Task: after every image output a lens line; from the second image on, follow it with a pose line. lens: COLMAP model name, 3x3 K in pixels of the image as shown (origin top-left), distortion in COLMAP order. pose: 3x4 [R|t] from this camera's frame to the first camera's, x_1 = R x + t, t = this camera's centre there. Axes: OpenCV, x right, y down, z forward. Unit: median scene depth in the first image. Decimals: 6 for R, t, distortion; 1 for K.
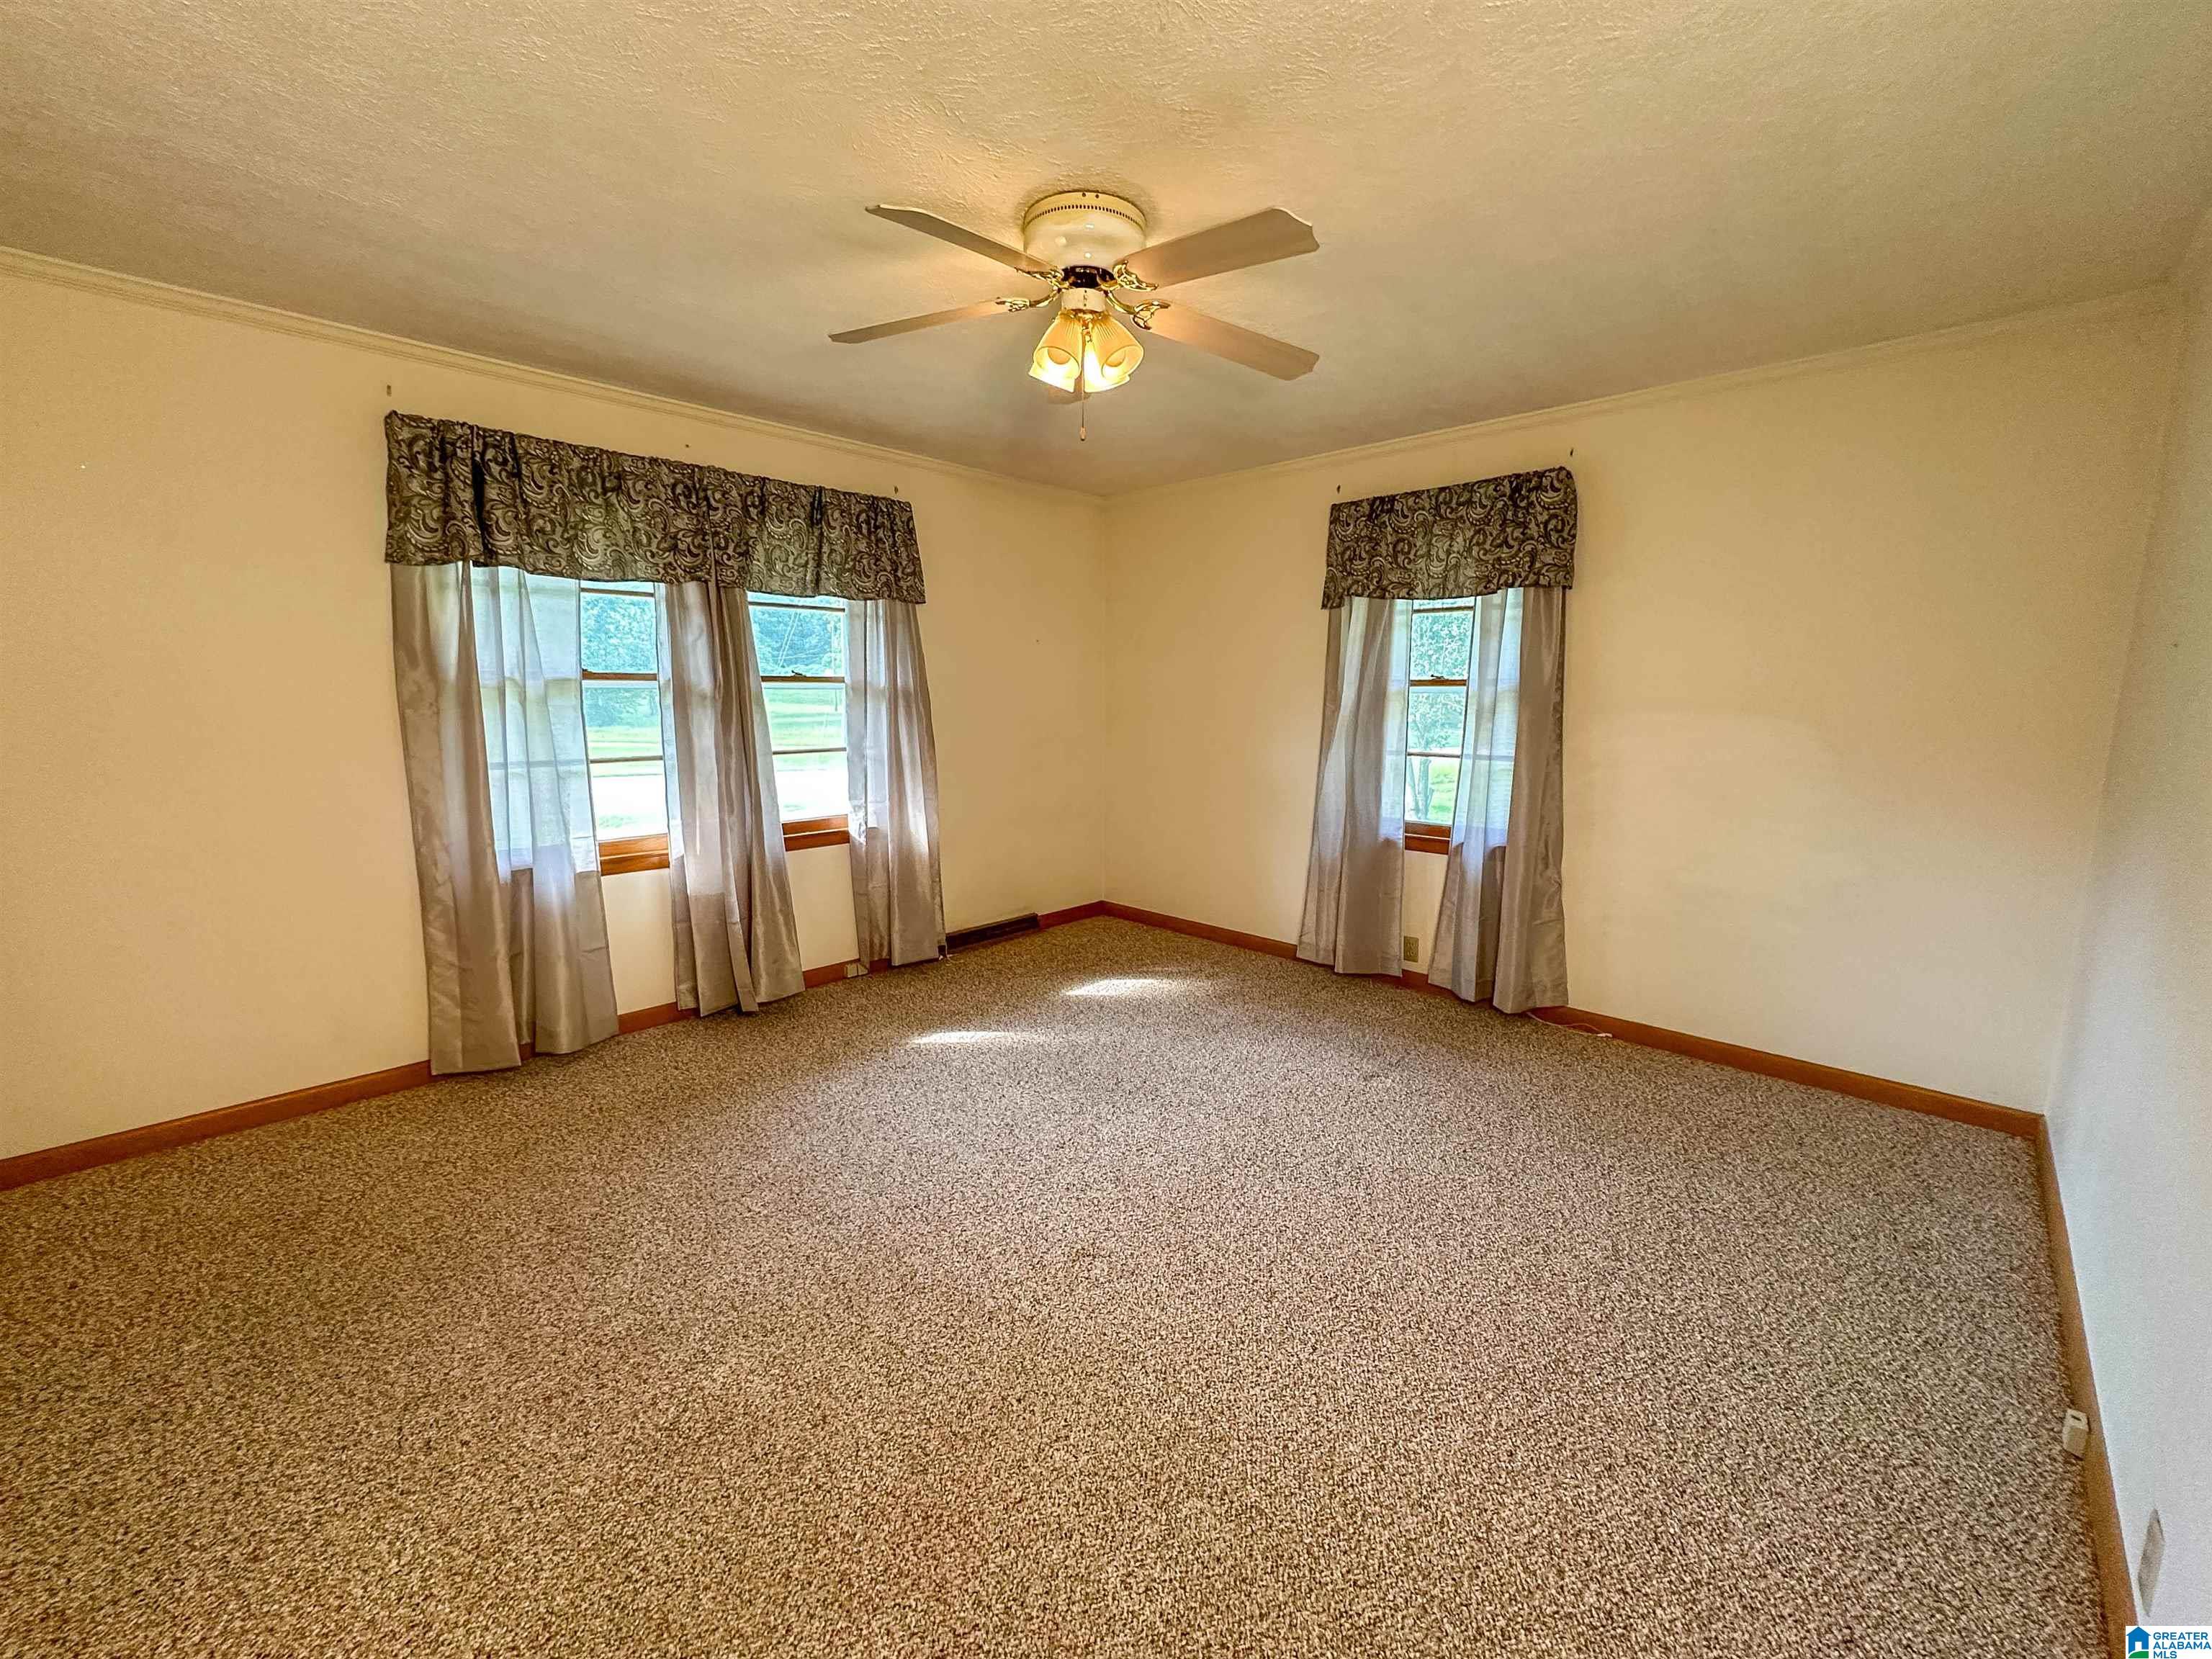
lens RADIAL K [[897.0, 0, 1107.5], [0, 897.0, 837.7], [0, 0, 1]] dist [-0.002666, -0.000252]
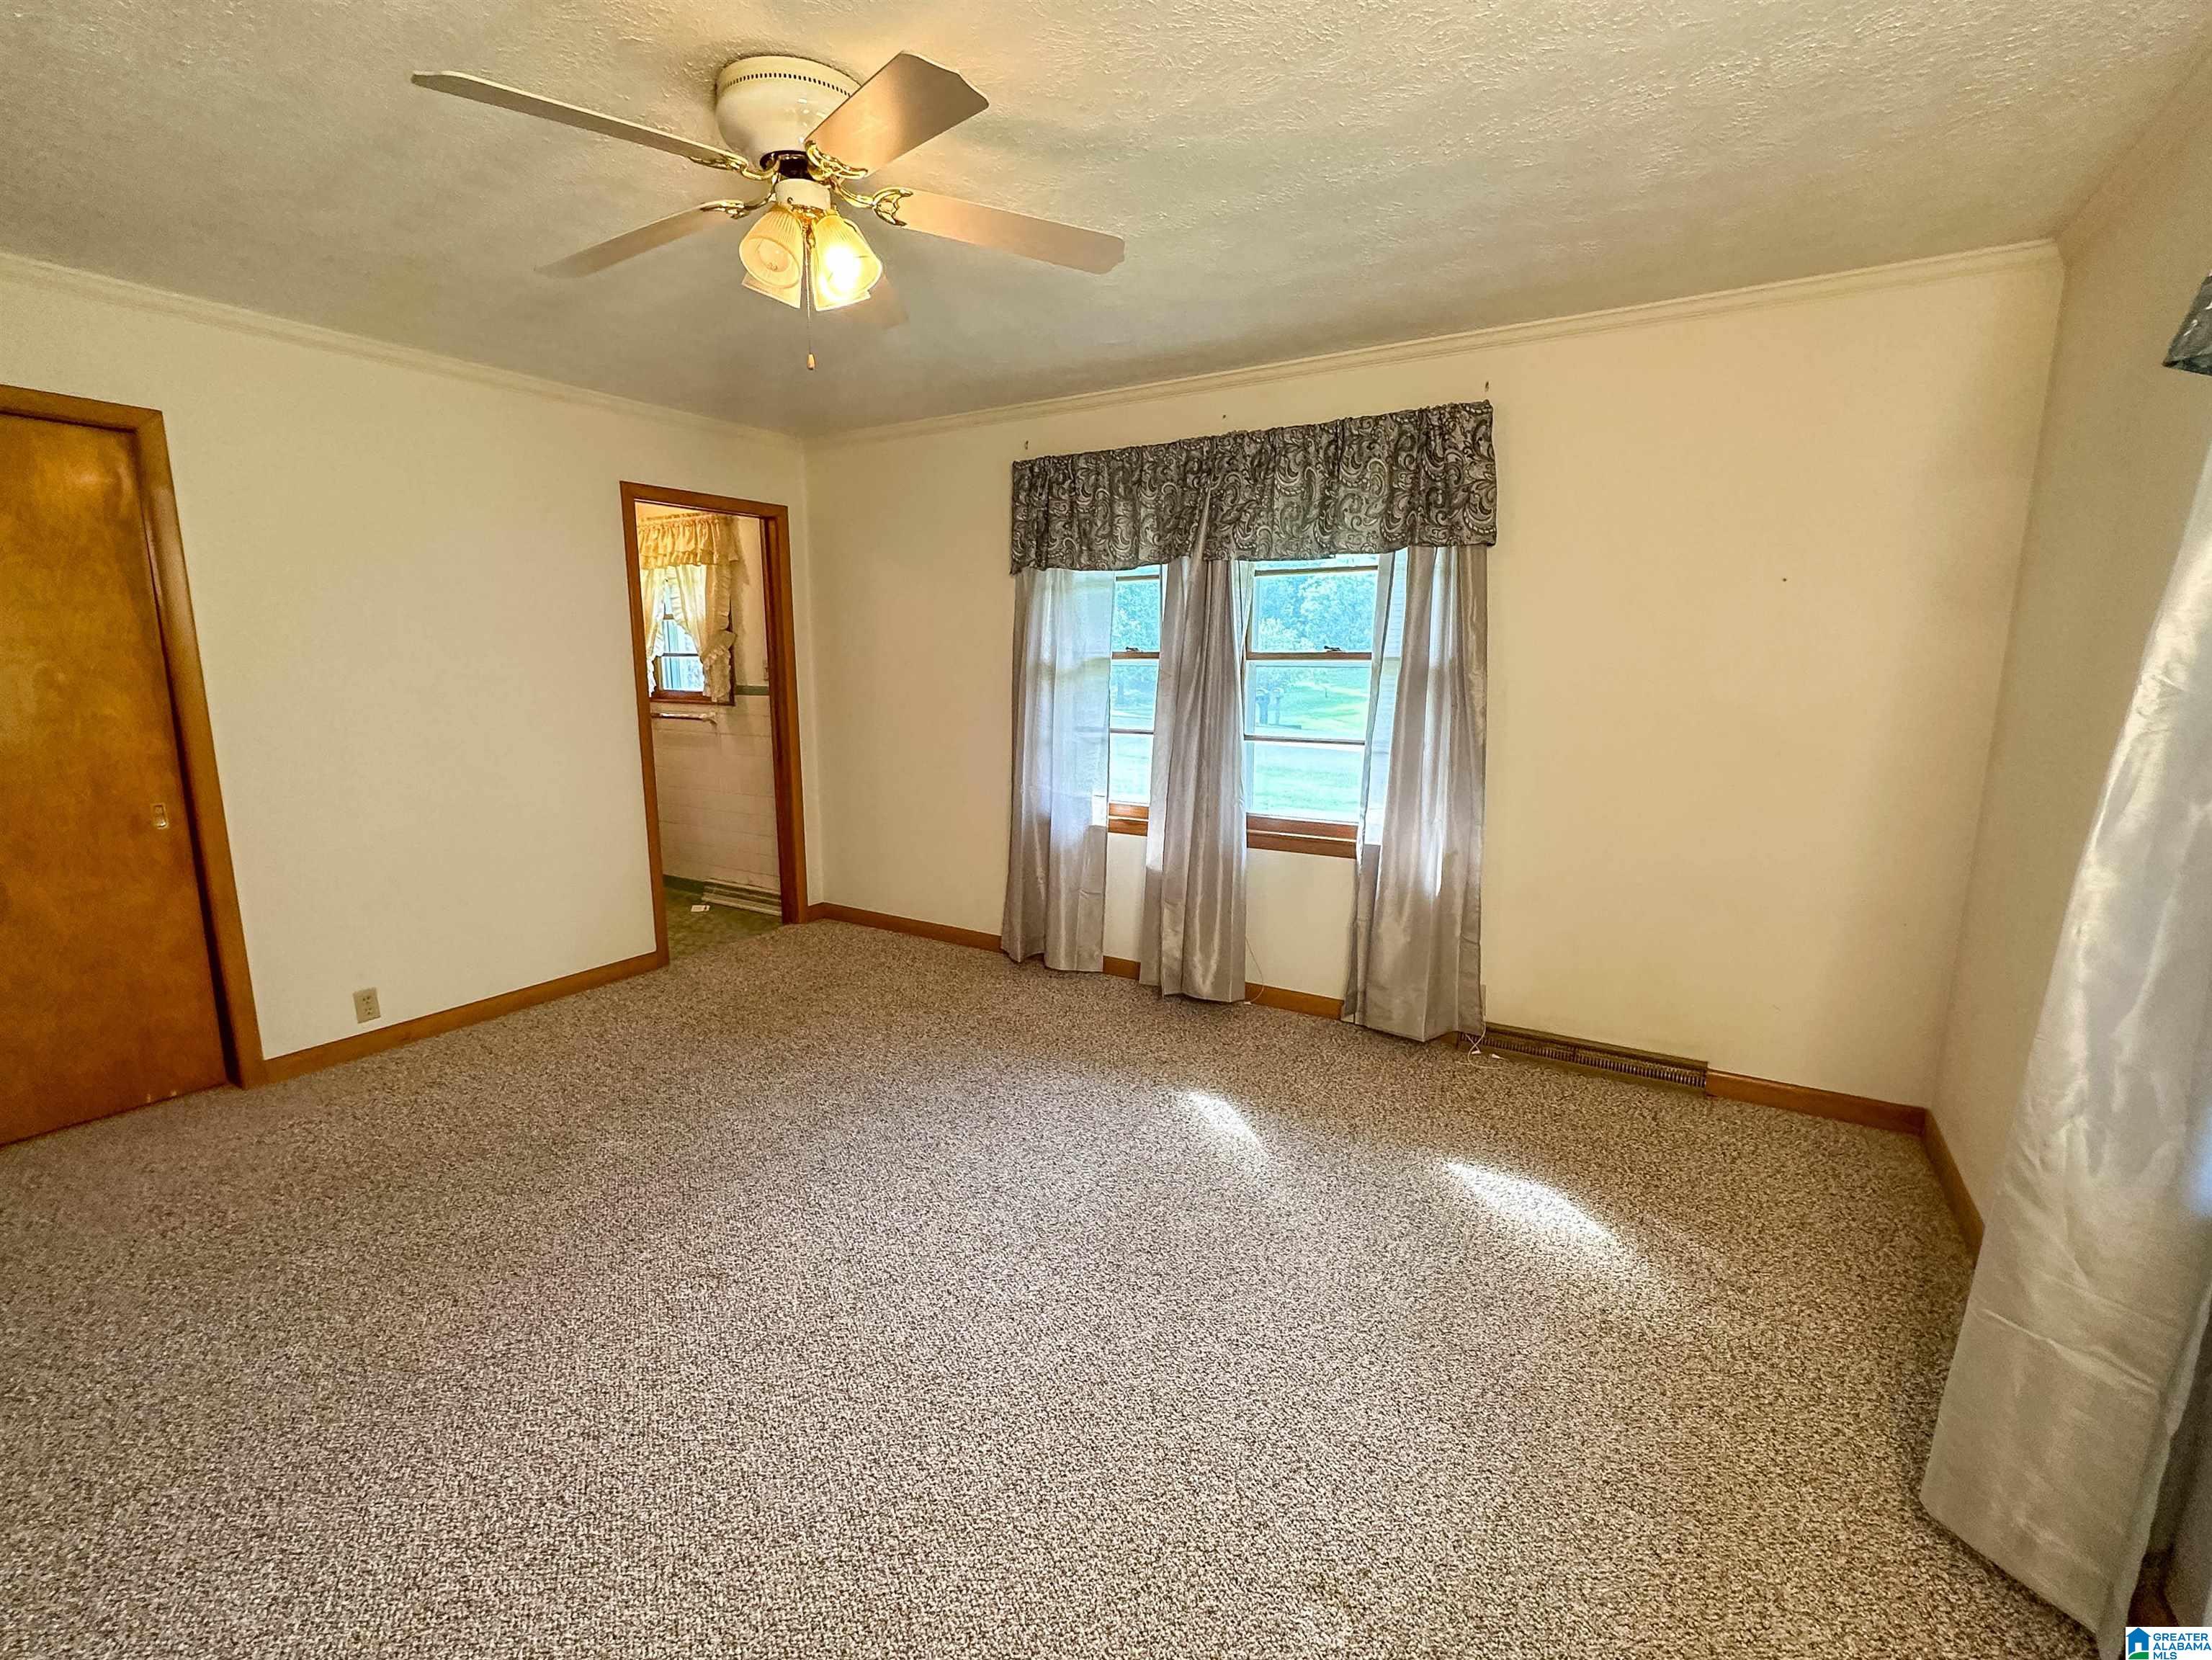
lens RADIAL K [[970.6, 0, 1106.0], [0, 970.6, 830.0], [0, 0, 1]] dist [-0.000643, -0.000503]
pose [[0.208846, 0.163558, -0.964174, 0.577566], [-0.161306, 0.978172, 0.130993, -0.111939], [0.964554, 0.128170, 0.230670, 0.668965]]
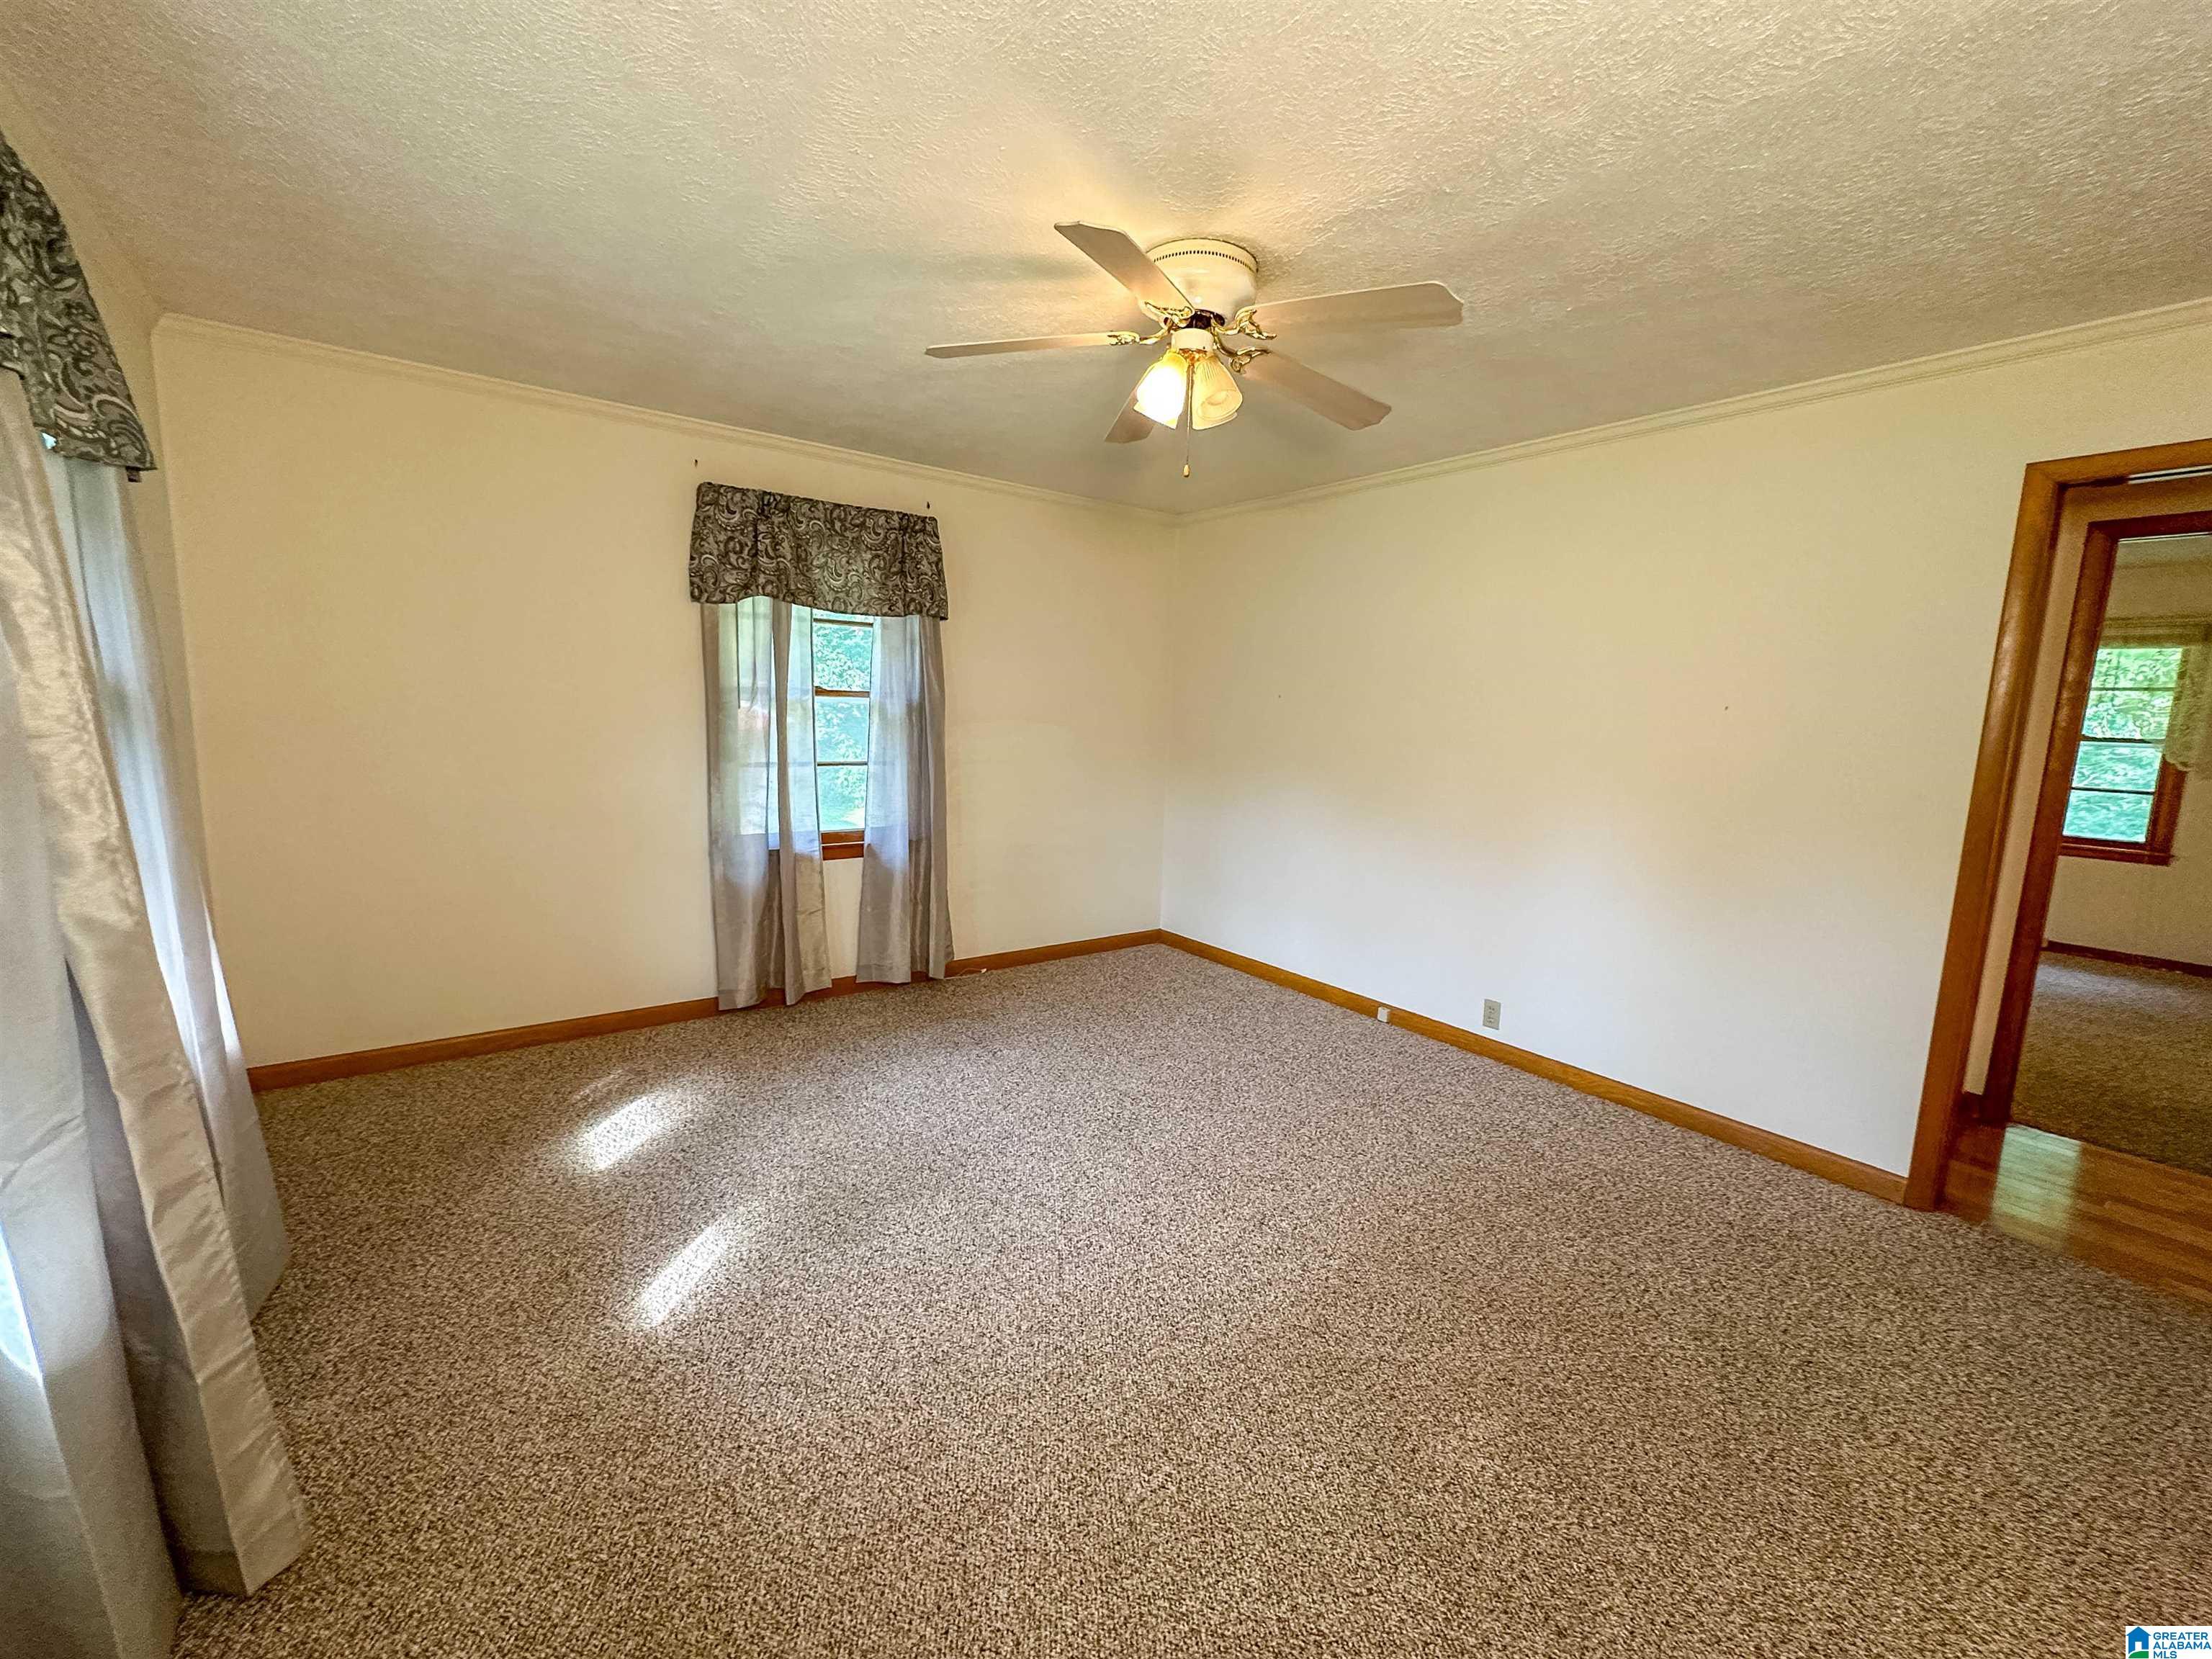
lens RADIAL K [[917.5, 0, 1104.8], [0, 917.5, 827.2], [0, 0, 1]] dist [-0.002269, -0.000311]
pose [[0.158823, -0.131213, 0.978549, -0.675889], [0.125768, 0.985744, 0.111765, -0.107774], [-0.979264, 0.105319, 0.173061, 0.573584]]
